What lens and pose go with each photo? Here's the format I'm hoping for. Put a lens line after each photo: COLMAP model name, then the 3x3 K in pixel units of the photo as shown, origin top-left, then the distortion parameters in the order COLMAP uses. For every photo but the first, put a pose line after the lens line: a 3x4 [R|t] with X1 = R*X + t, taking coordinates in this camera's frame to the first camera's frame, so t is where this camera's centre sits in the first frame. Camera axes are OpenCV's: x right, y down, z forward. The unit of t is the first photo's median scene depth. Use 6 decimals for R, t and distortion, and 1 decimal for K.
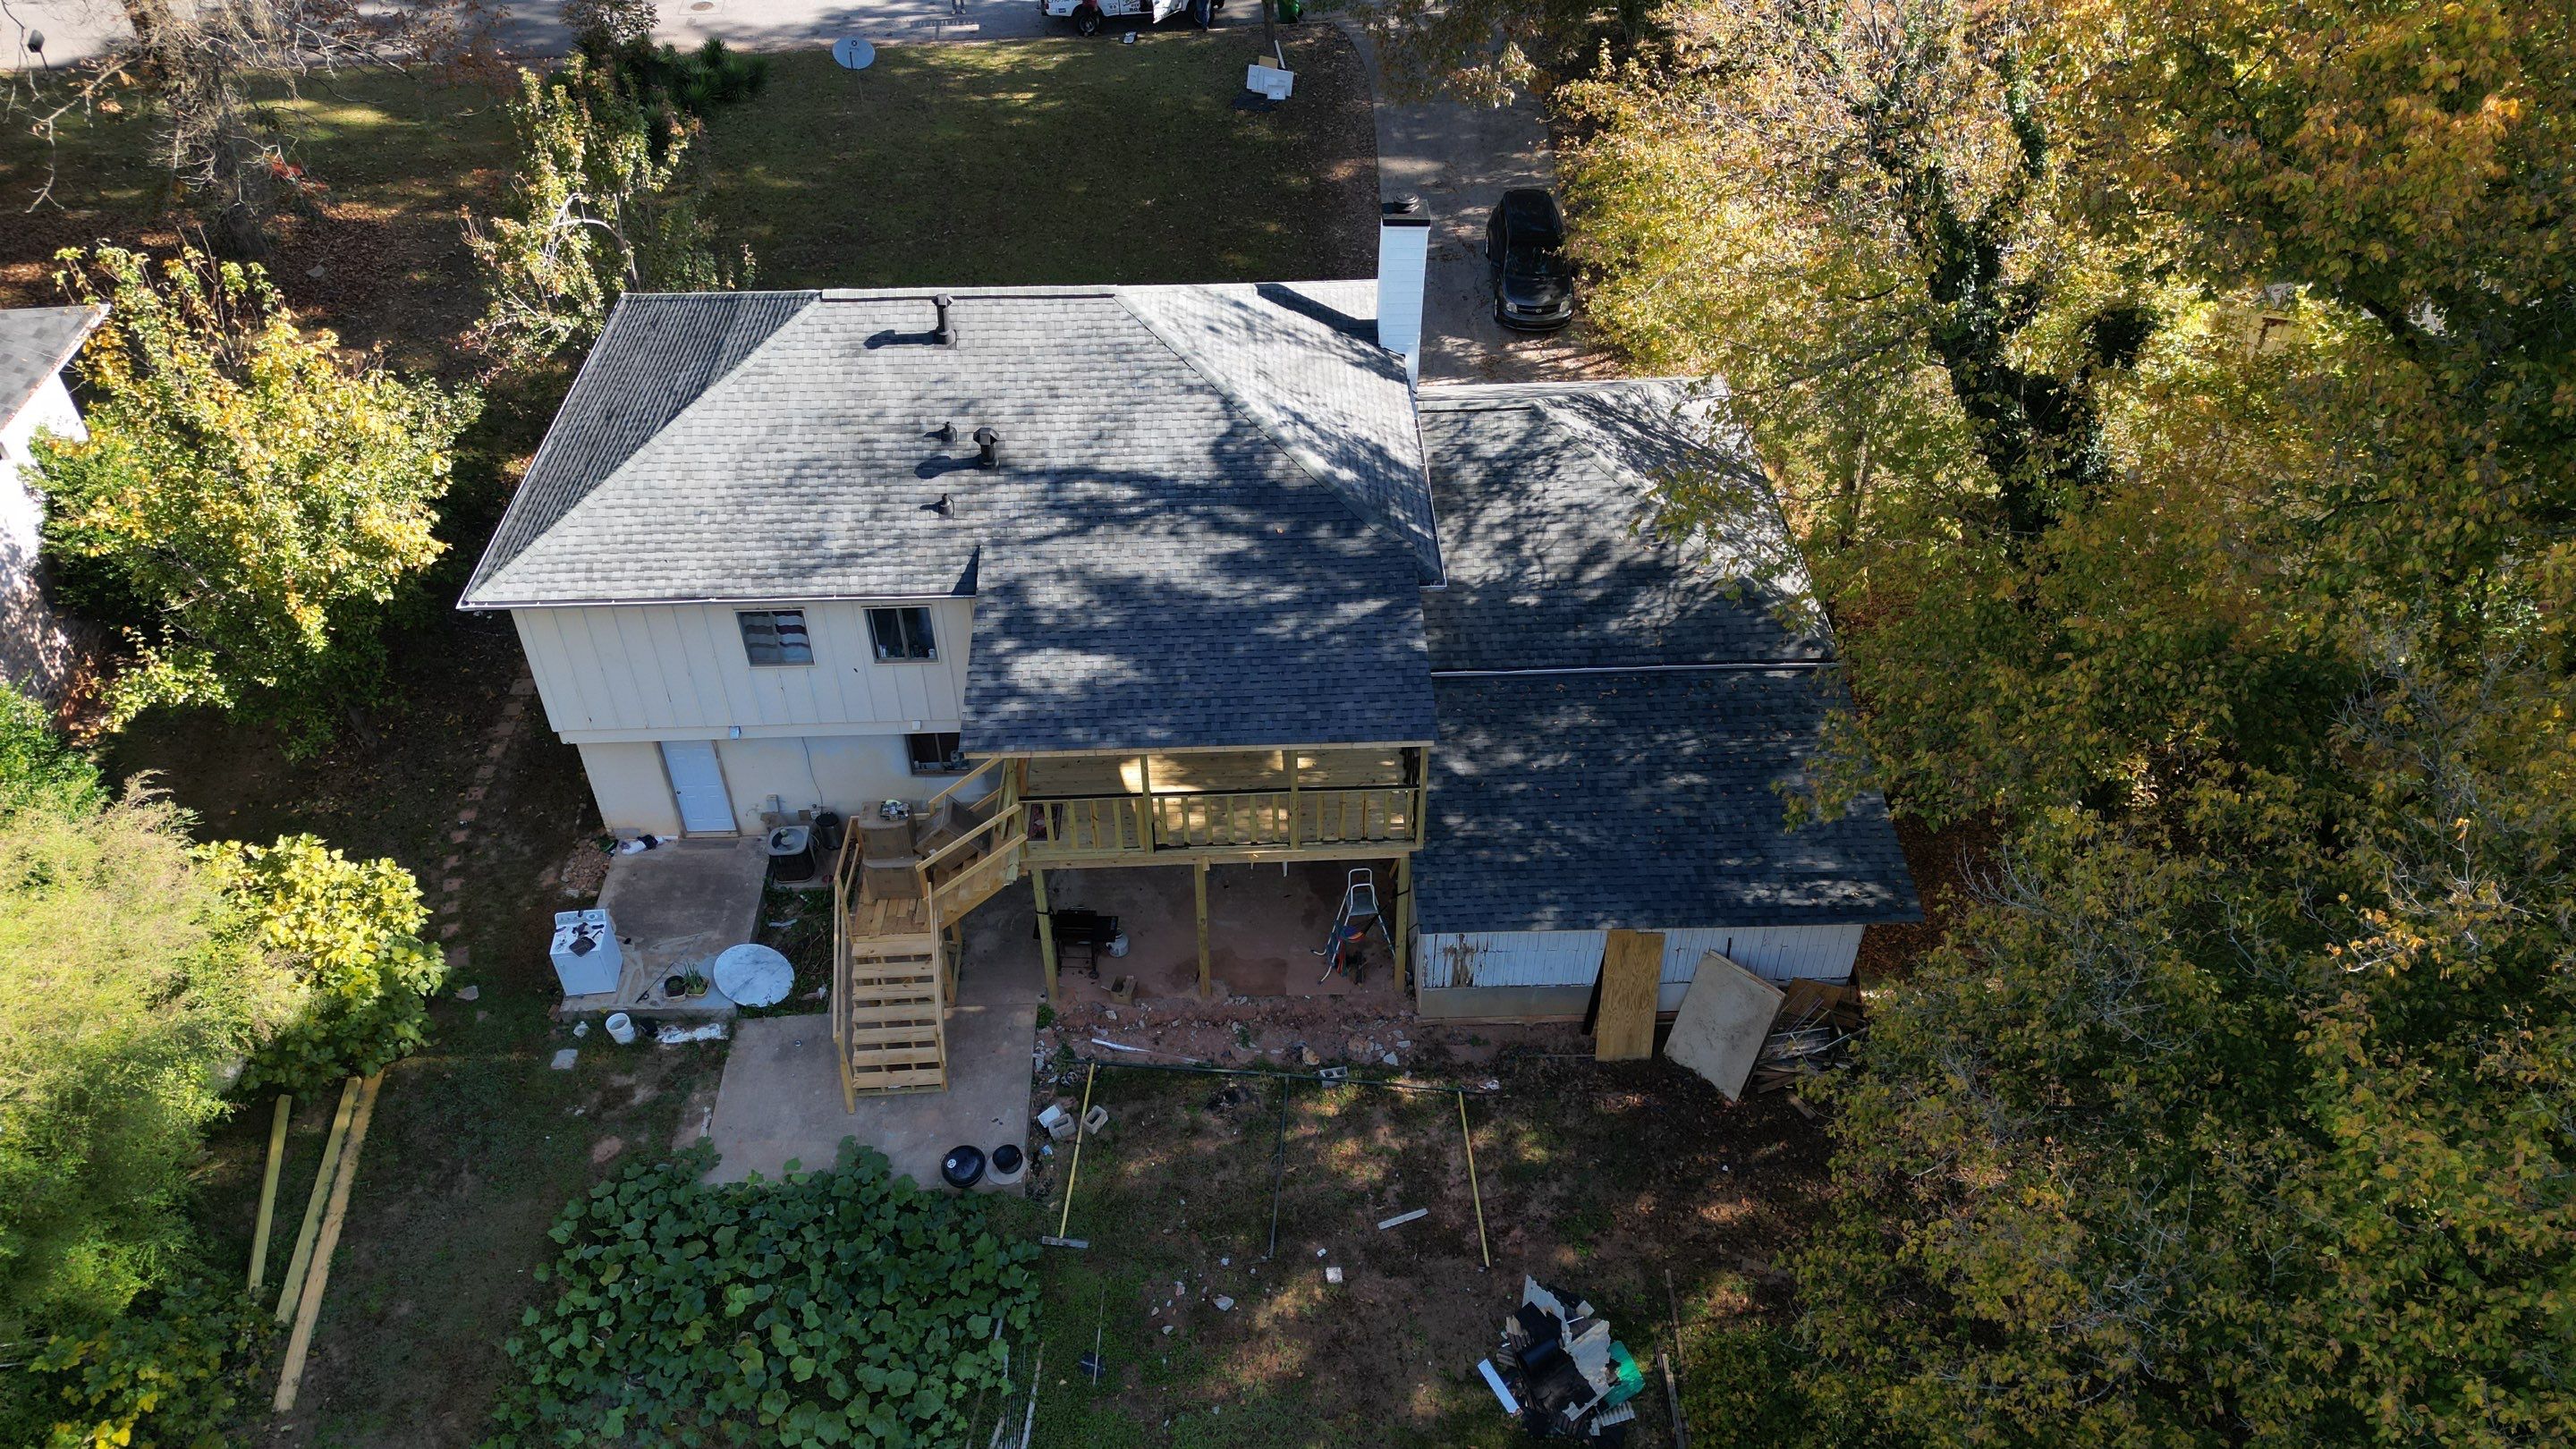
lens RADIAL K [[1911.1, 0, 1306.0], [0, 1911.1, 718.1], [0, 0, 1]] dist [0.235494, -0.296332]
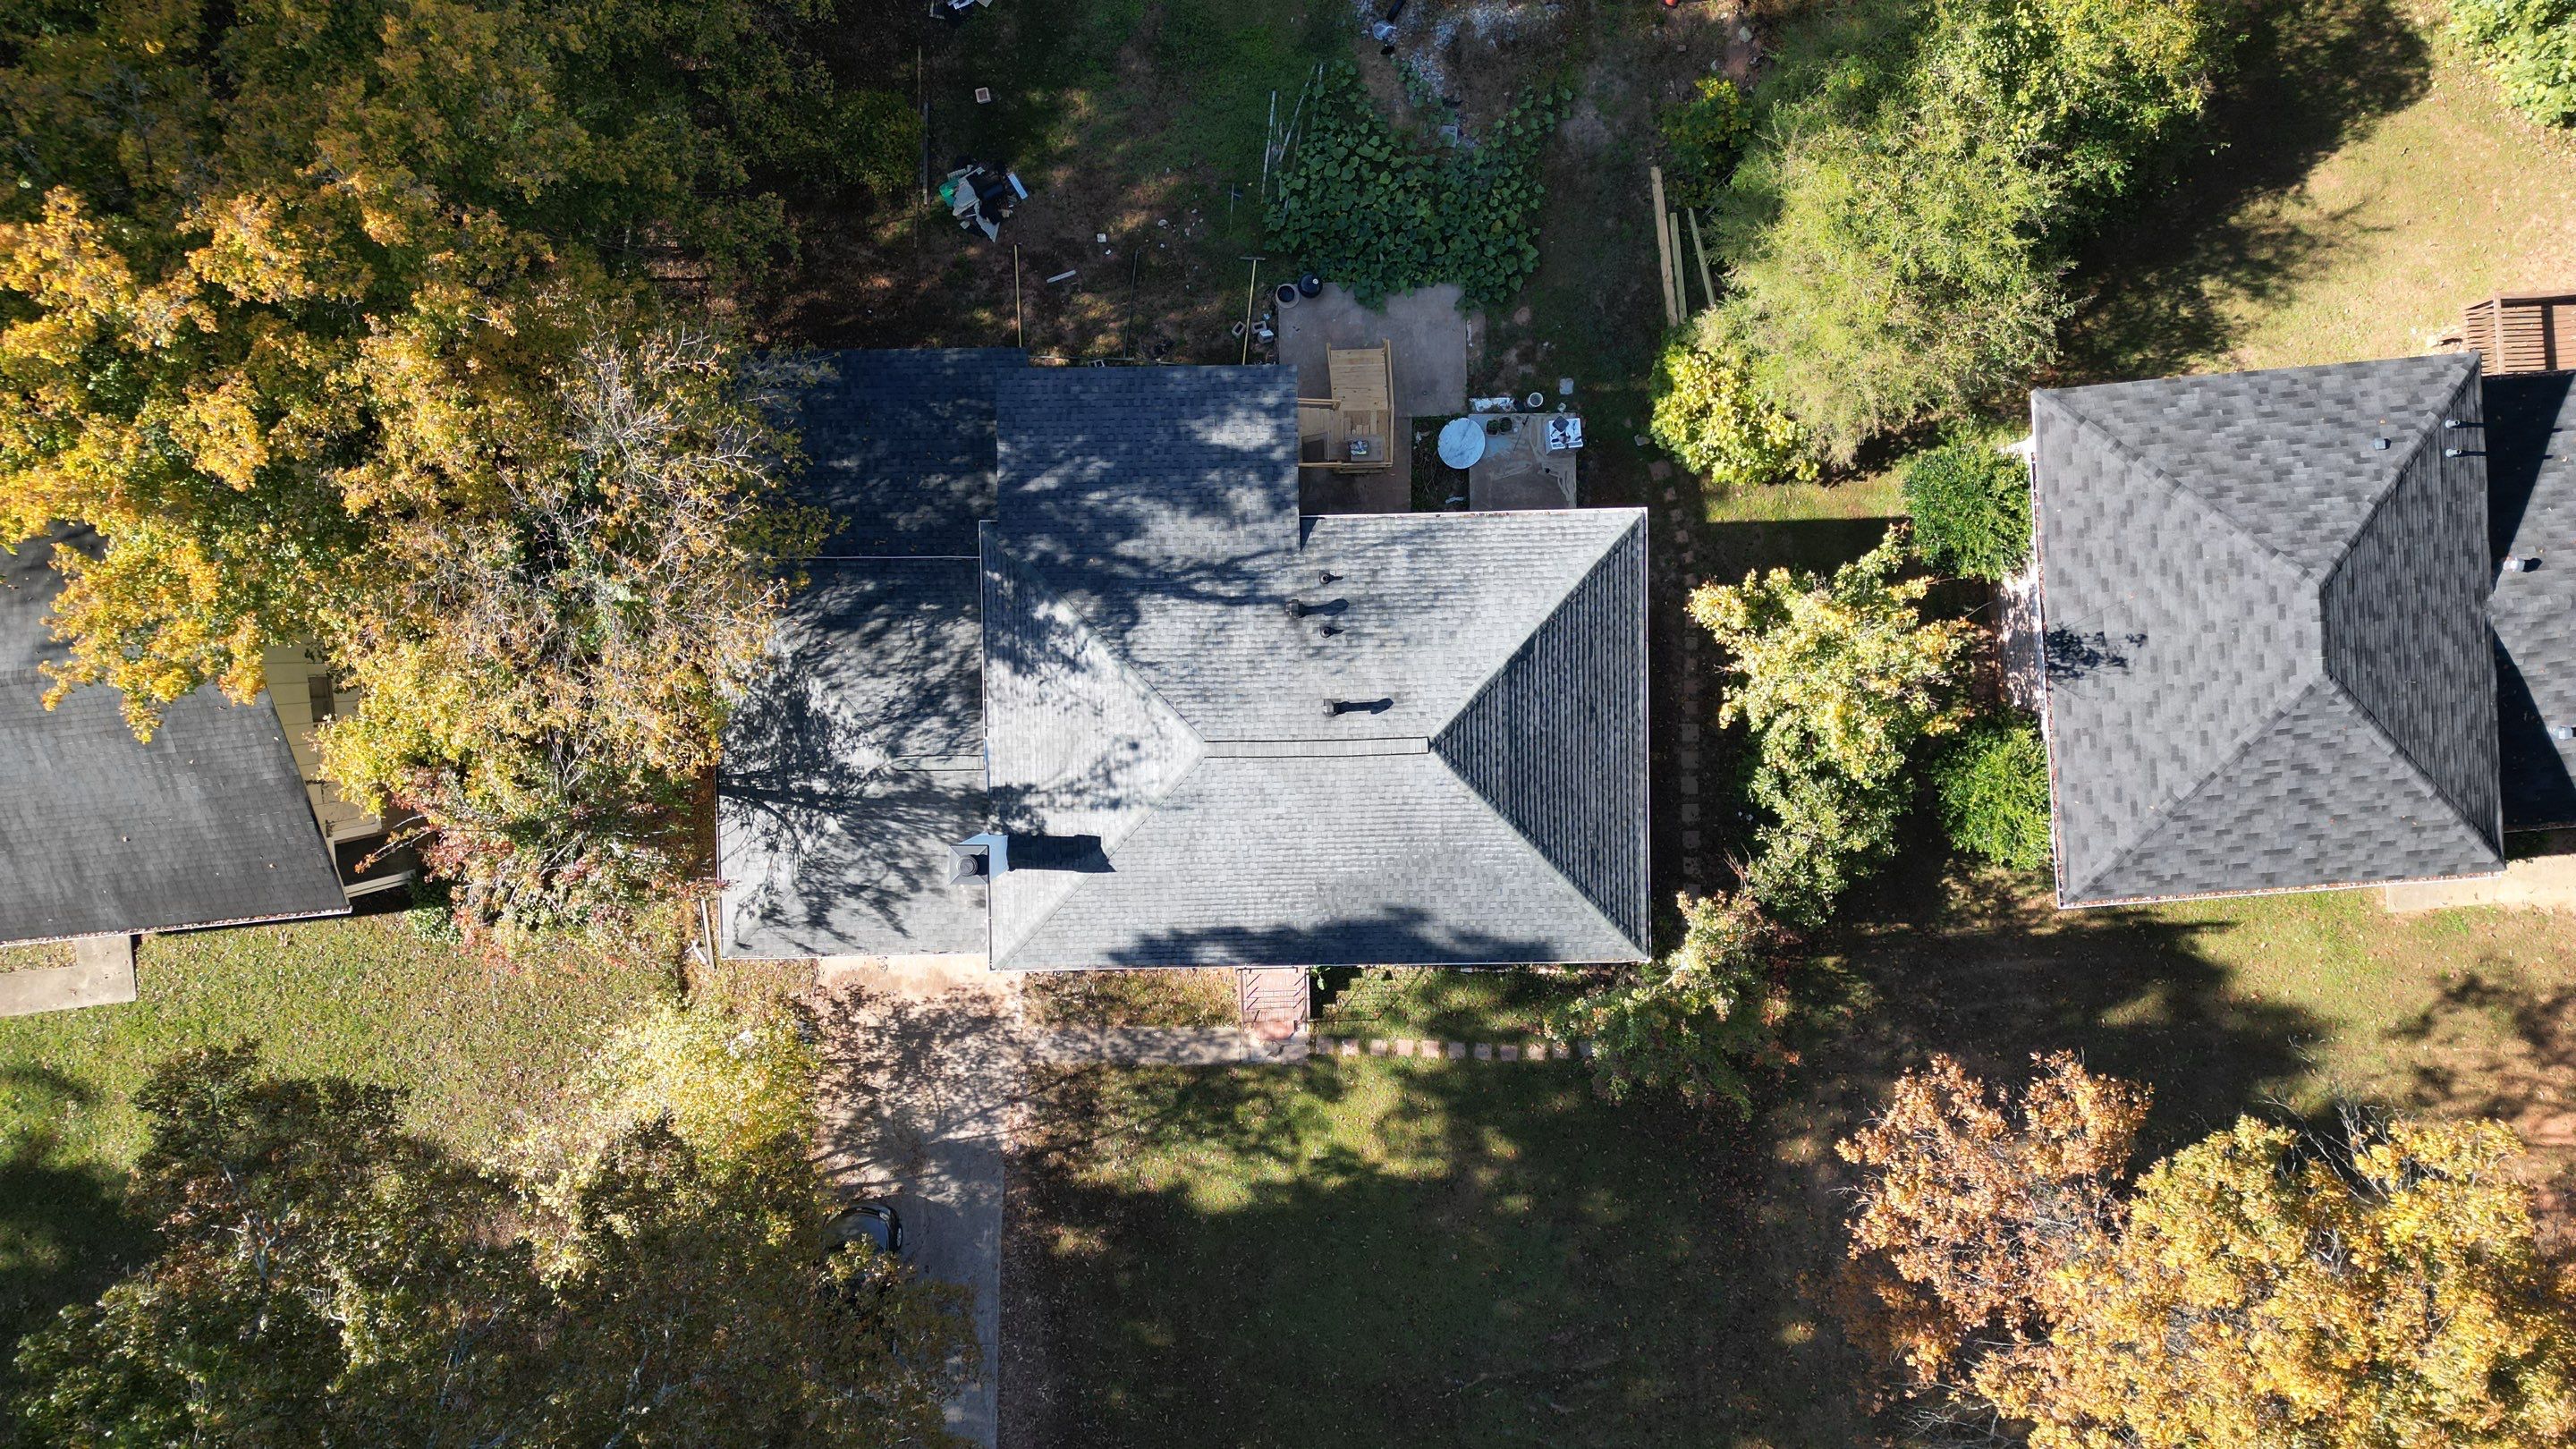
lens RADIAL K [[1911.1, 0, 1306.0], [0, 1911.1, 718.1], [0, 0, 1]] dist [0.235494, -0.296332]
pose [[-0.999493, -0.026213, 0.018097, -0.197670], [0.030859, -0.655978, 0.754149, -1.231031], [-0.007897, 0.754324, 0.656454, 0.154419]]
